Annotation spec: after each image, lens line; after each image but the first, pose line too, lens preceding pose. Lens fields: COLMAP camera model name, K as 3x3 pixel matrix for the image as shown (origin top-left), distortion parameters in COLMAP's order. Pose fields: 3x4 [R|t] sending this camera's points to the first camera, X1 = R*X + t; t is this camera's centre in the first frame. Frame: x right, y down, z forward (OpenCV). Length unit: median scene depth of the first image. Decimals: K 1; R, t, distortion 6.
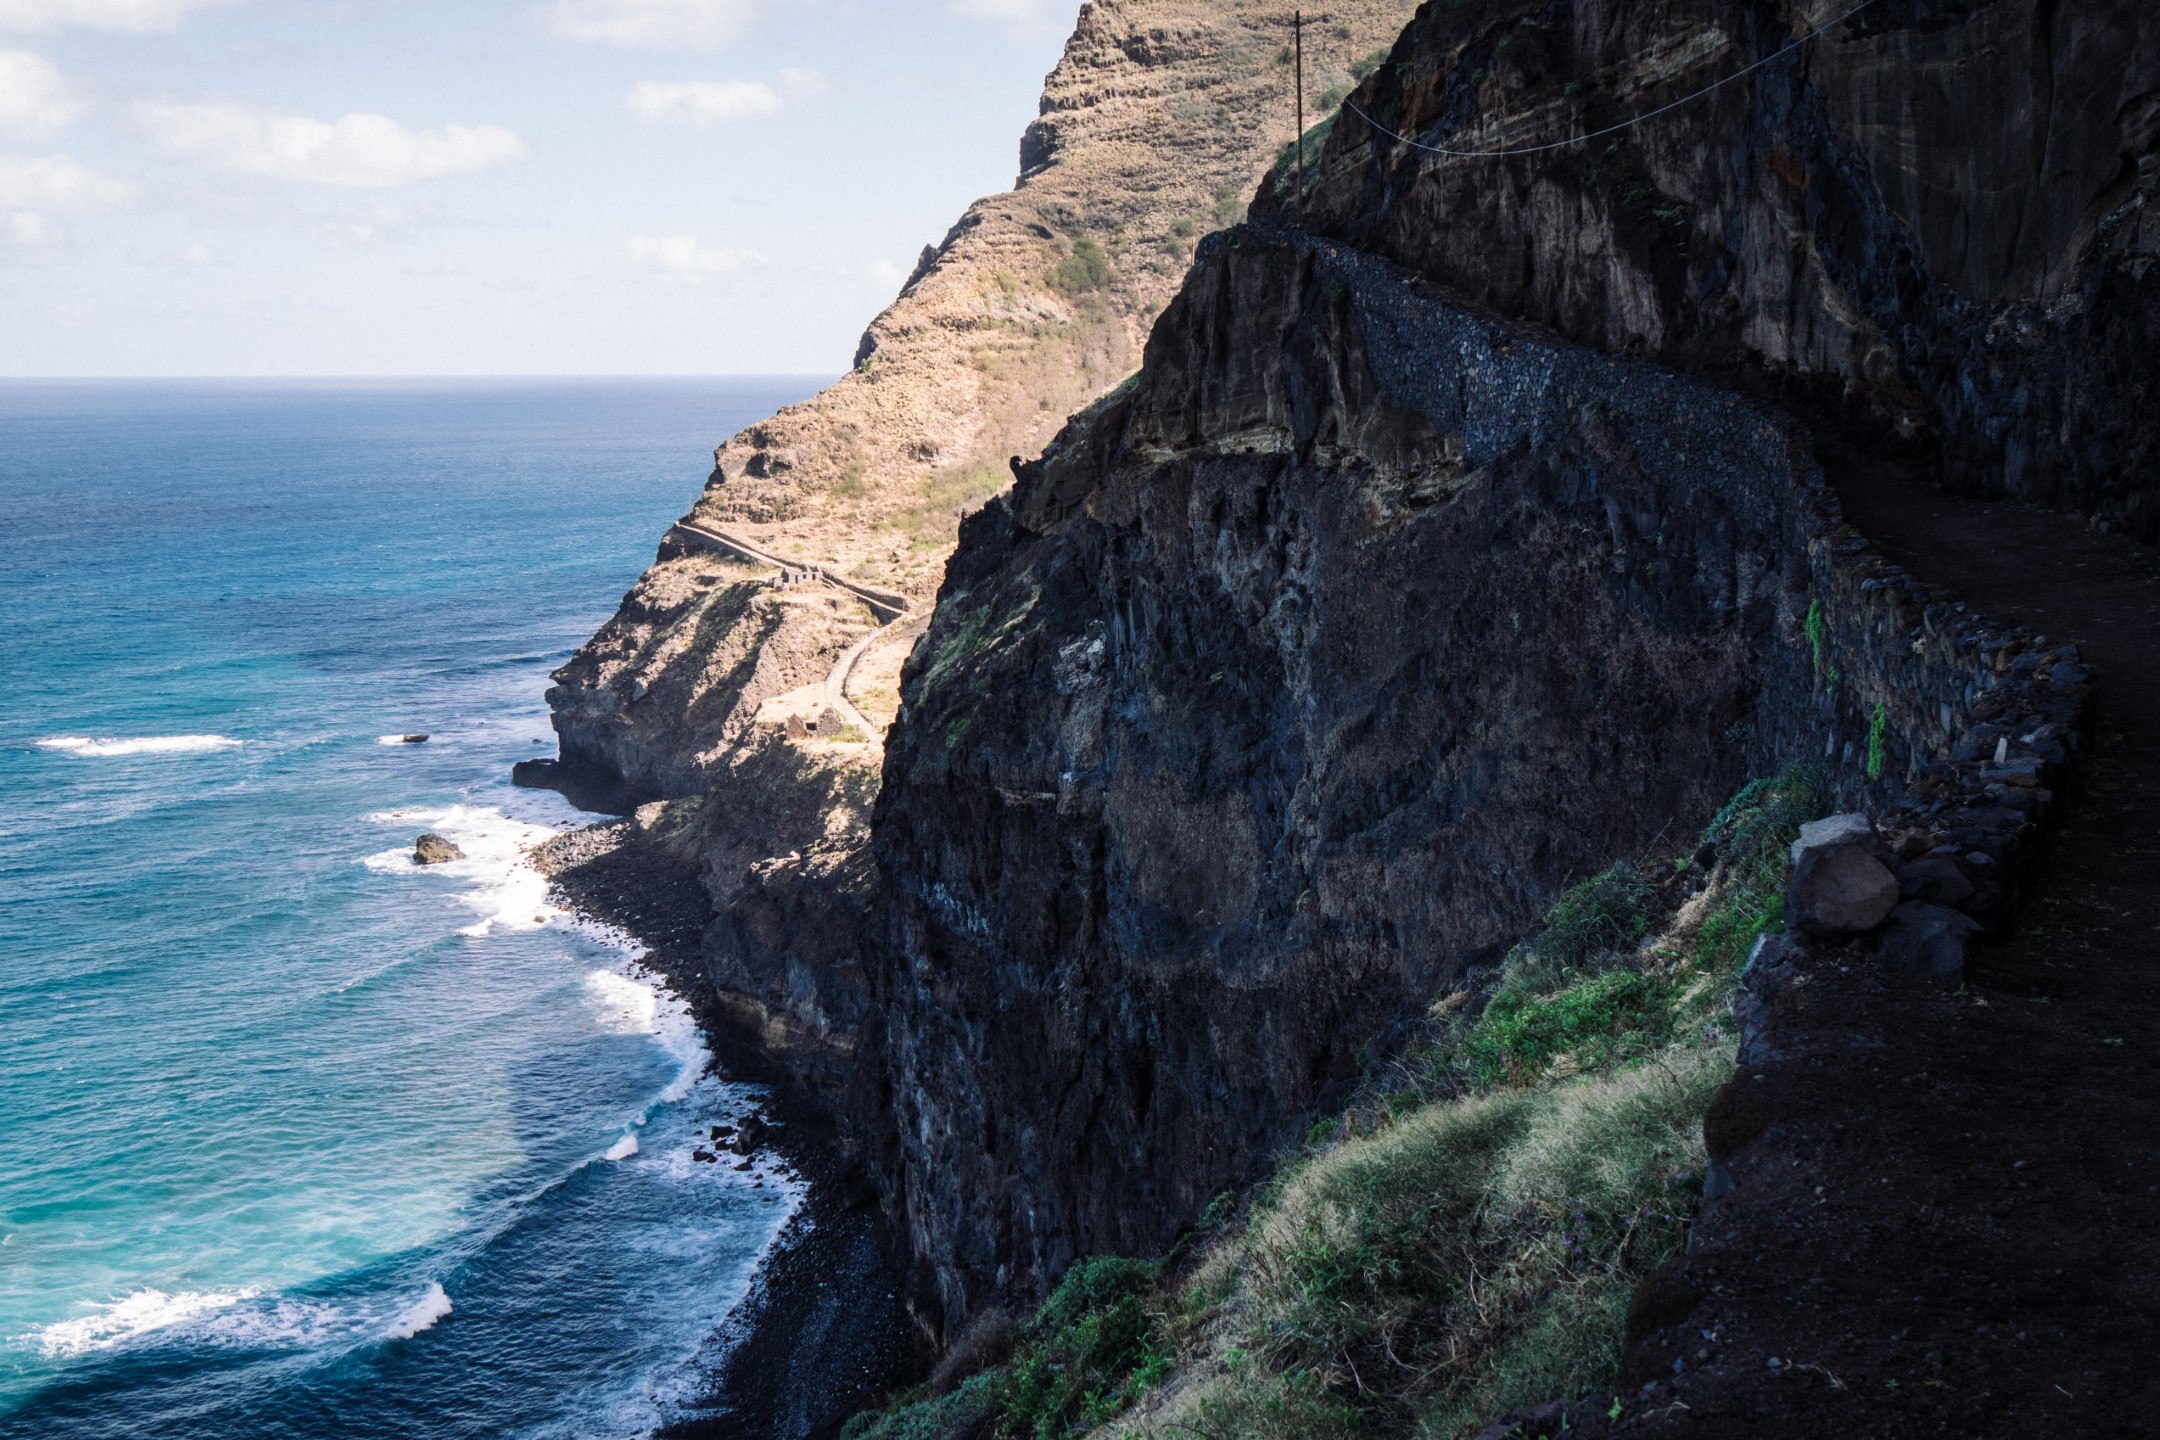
lens RADIAL K [[2543.2, 0, 1086.6], [0, 2543.2, 715.9], [0, 0, 1]] dist [-0.016182, 0.000000]
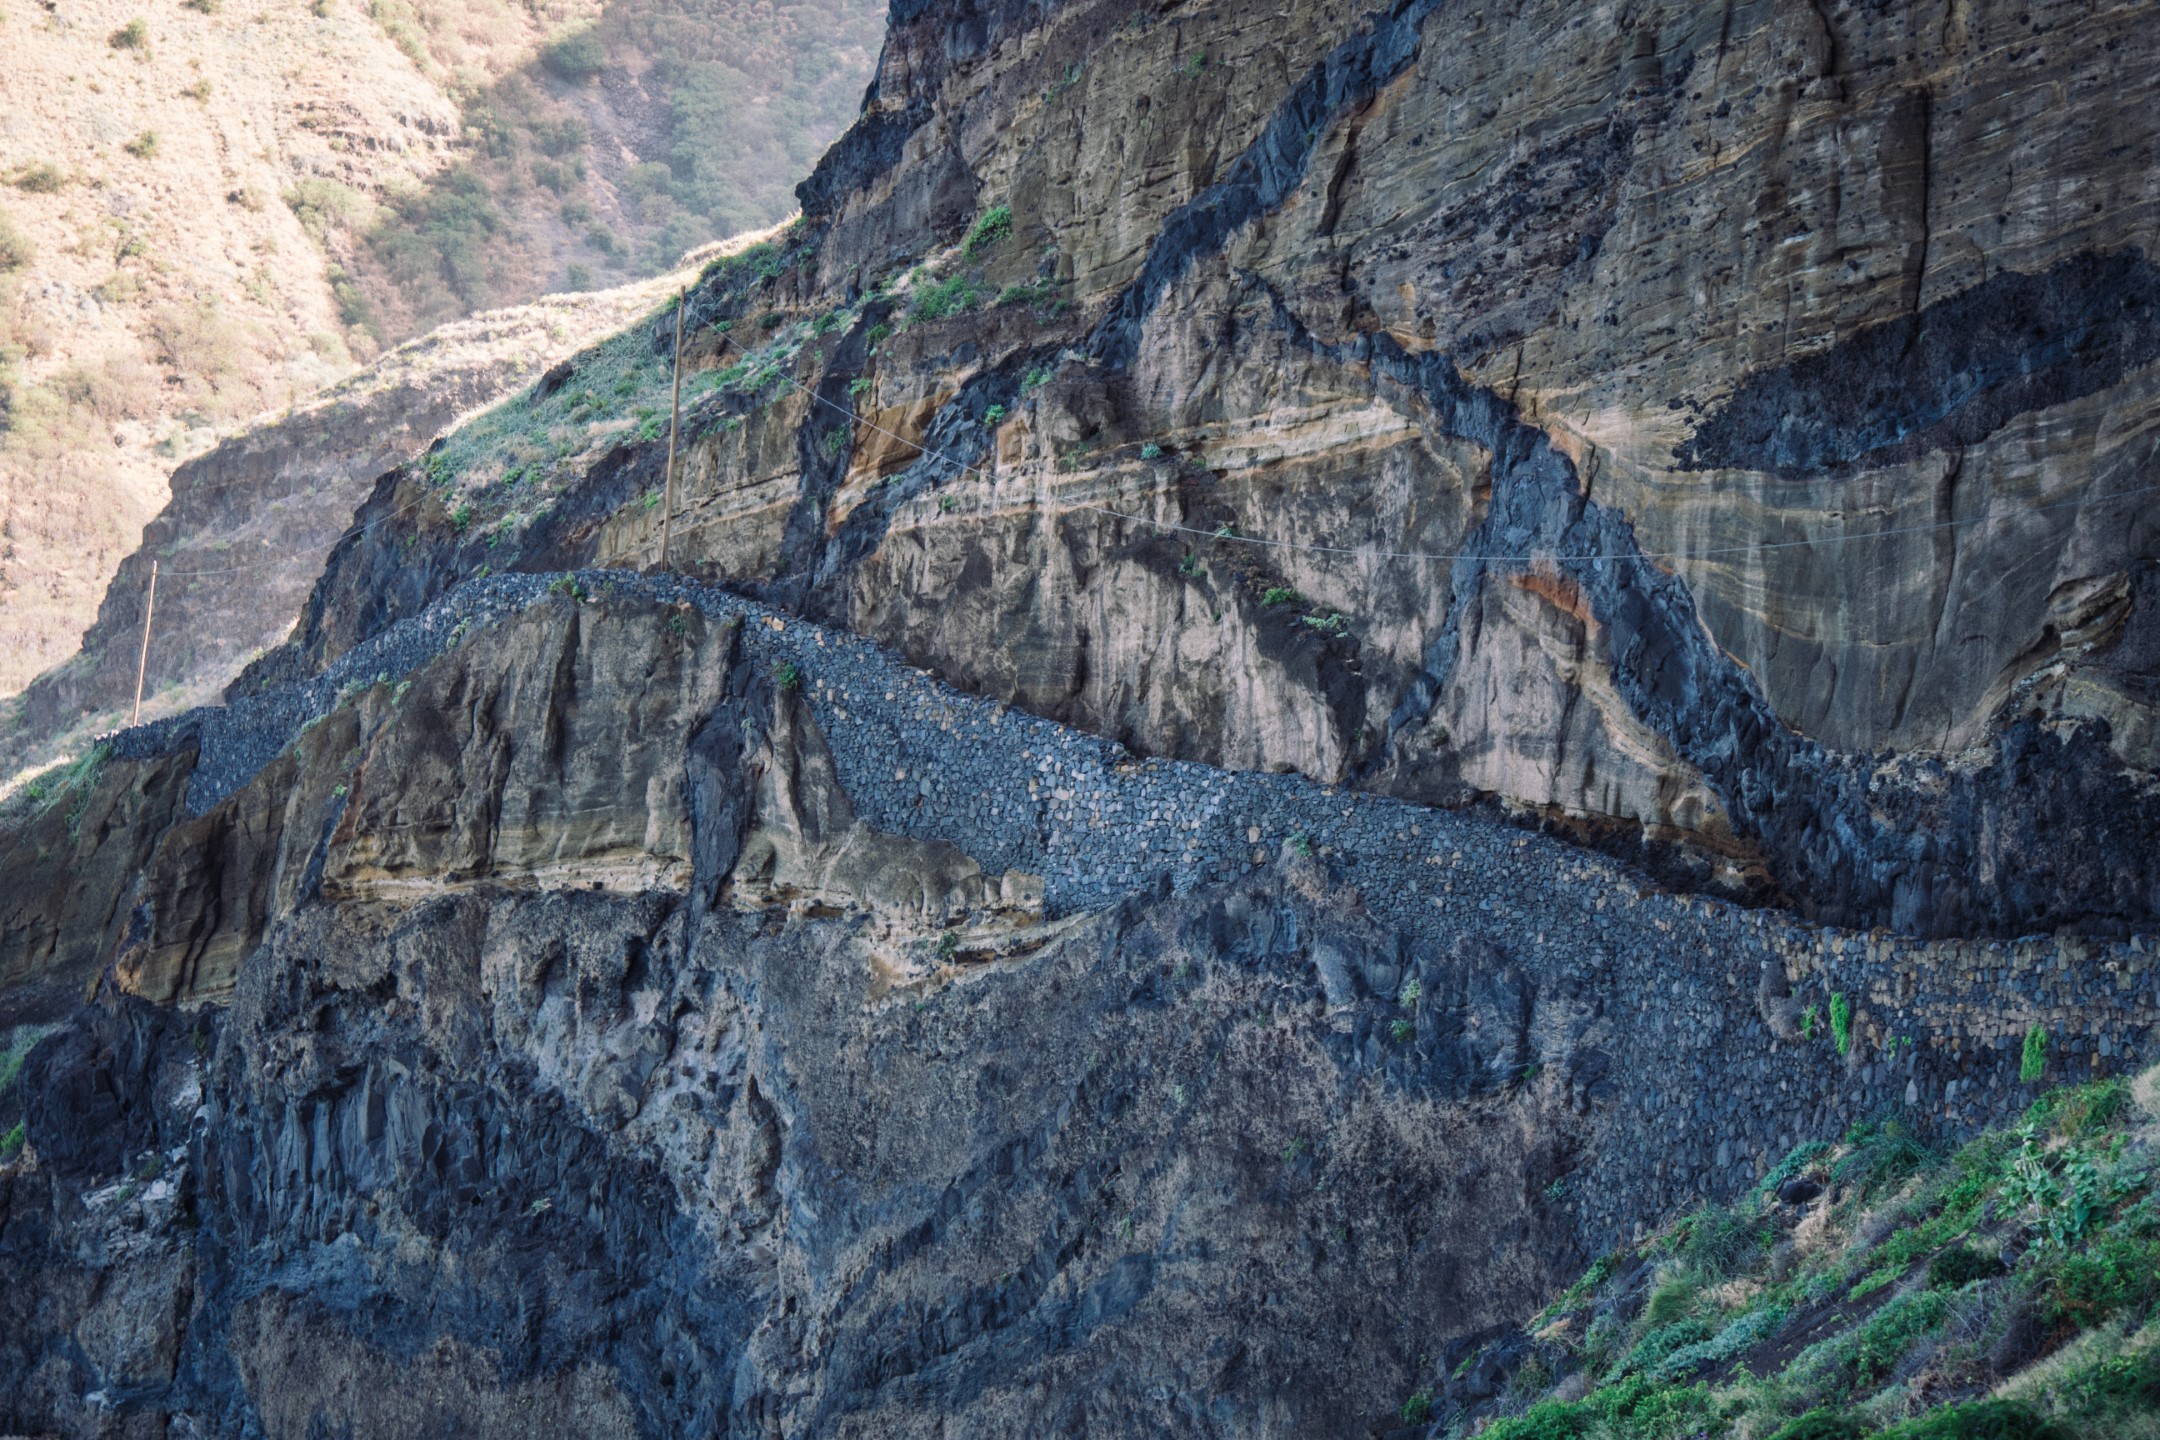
lens RADIAL K [[5671.7, 0, 1079.2], [0, 5671.7, 719.6], [0, 0, 1]] dist [0.058391, 0.000000]
pose [[0.923449, 0.091097, 0.372752, -0.467179], [-0.028874, 0.985154, -0.169229, 0.129970], [-0.382634, 0.145511, 0.912369, -0.569352]]
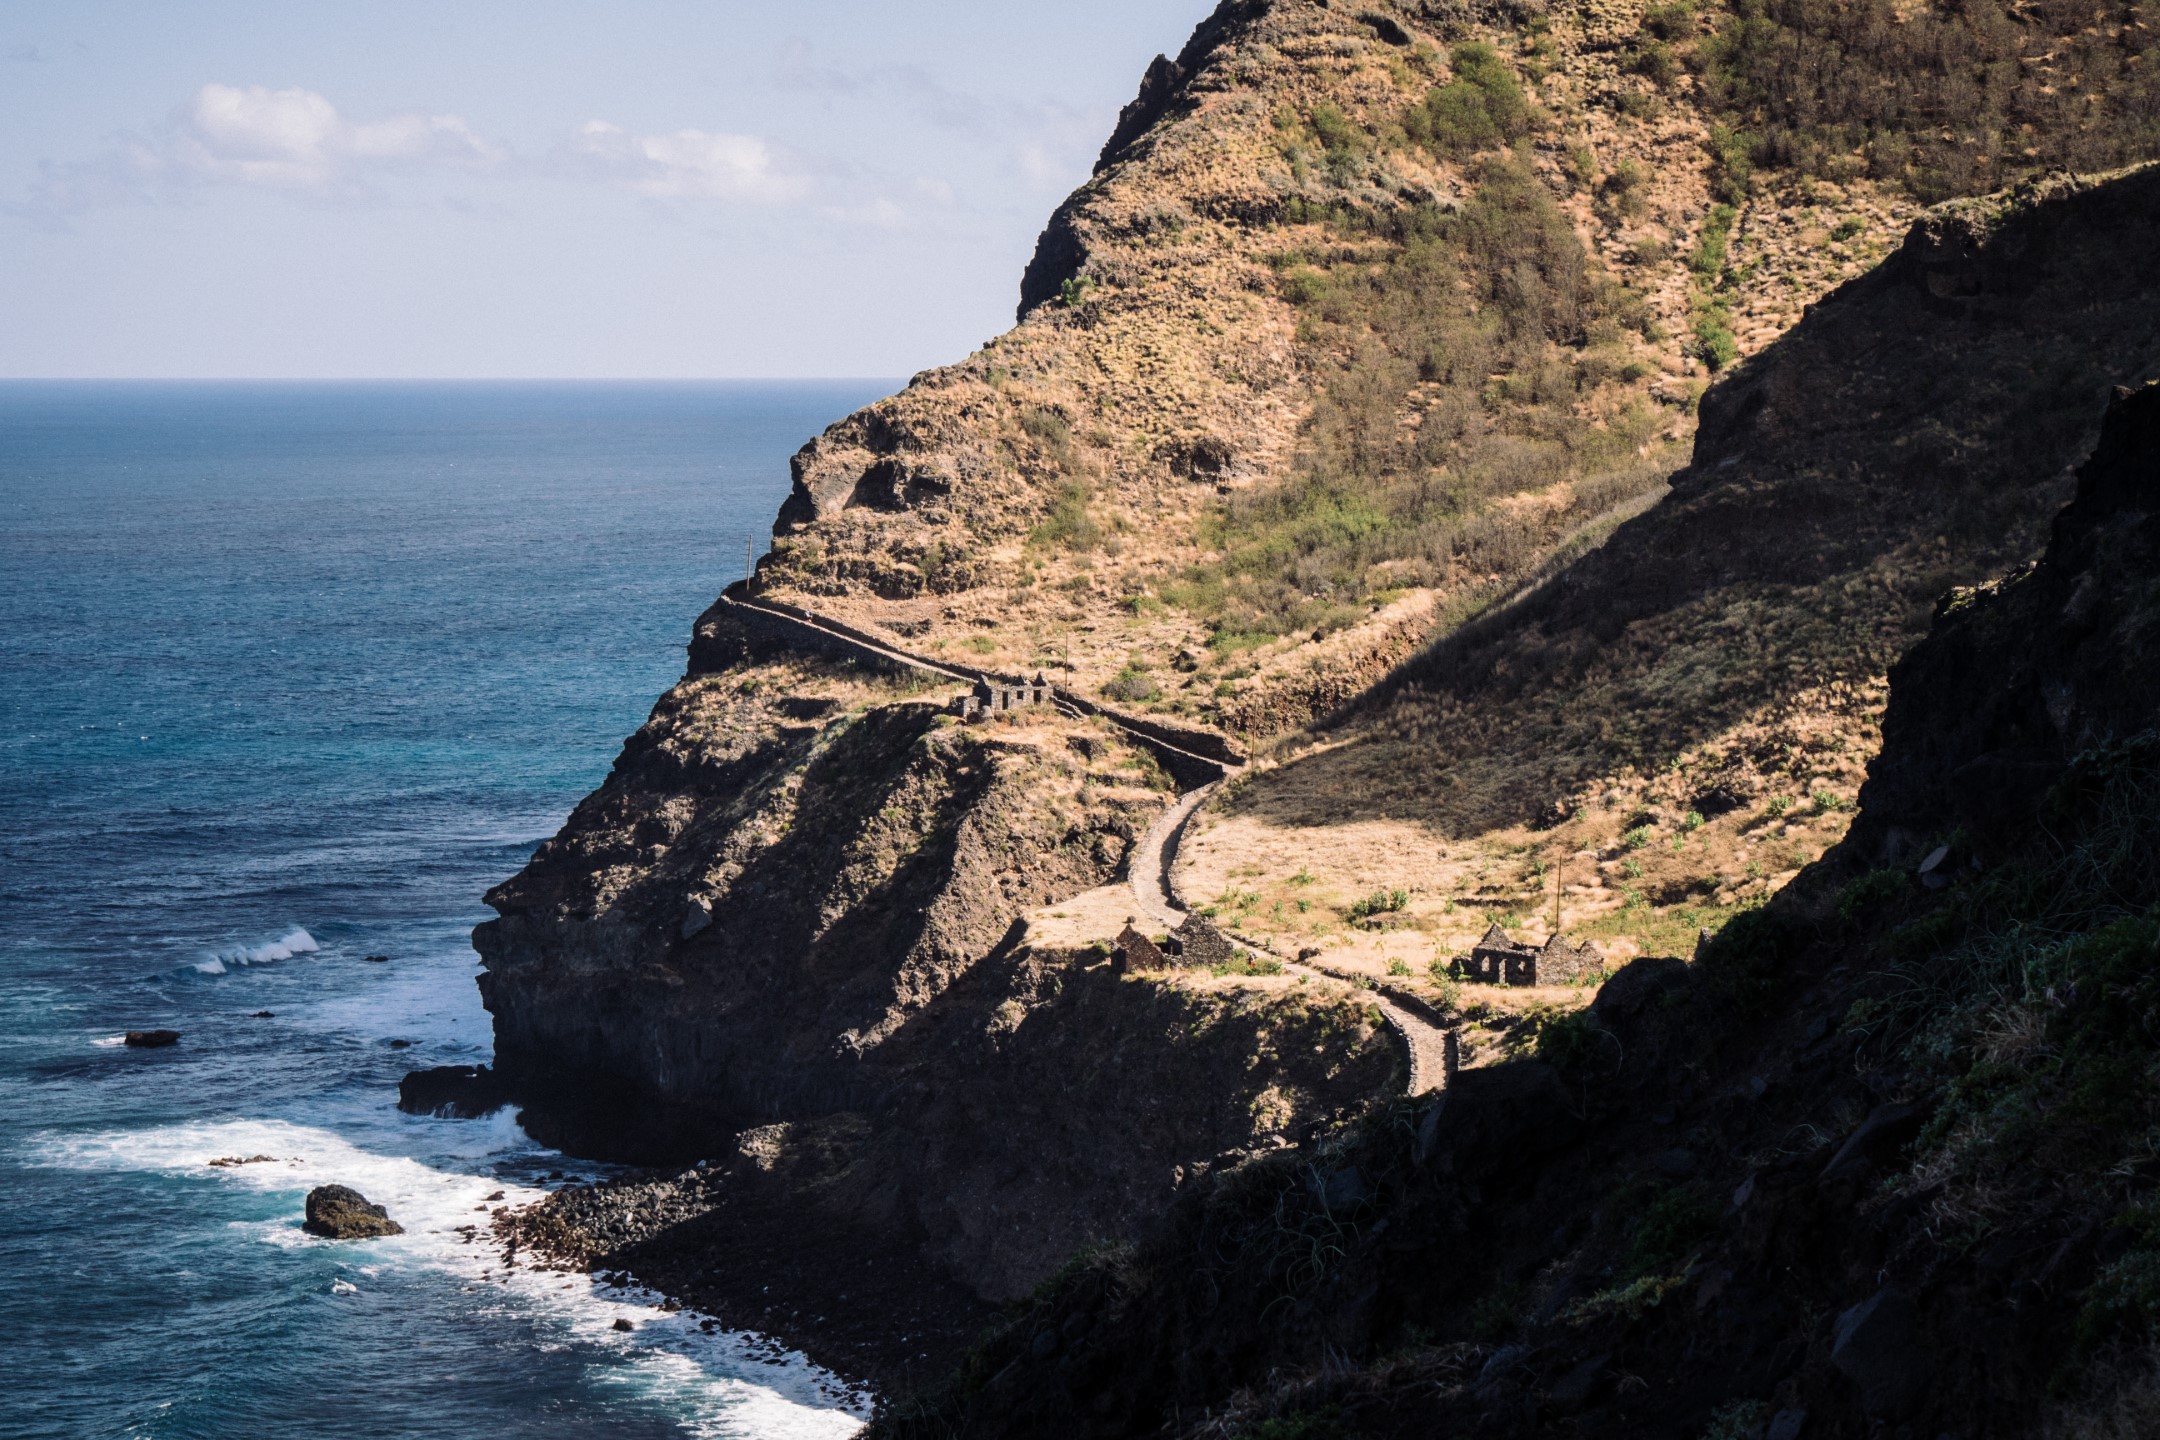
lens RADIAL K [[5671.7, 0, 1078.8], [0, 5671.7, 722.4], [0, 0, 1]] dist [0.058391, 0.000000]
pose [[0.999936, 0.001748, -0.011159, -0.083260], [-0.002527, 0.997529, -0.070208, 0.029153], [0.011009, 0.070232, 0.997470, -0.127115]]
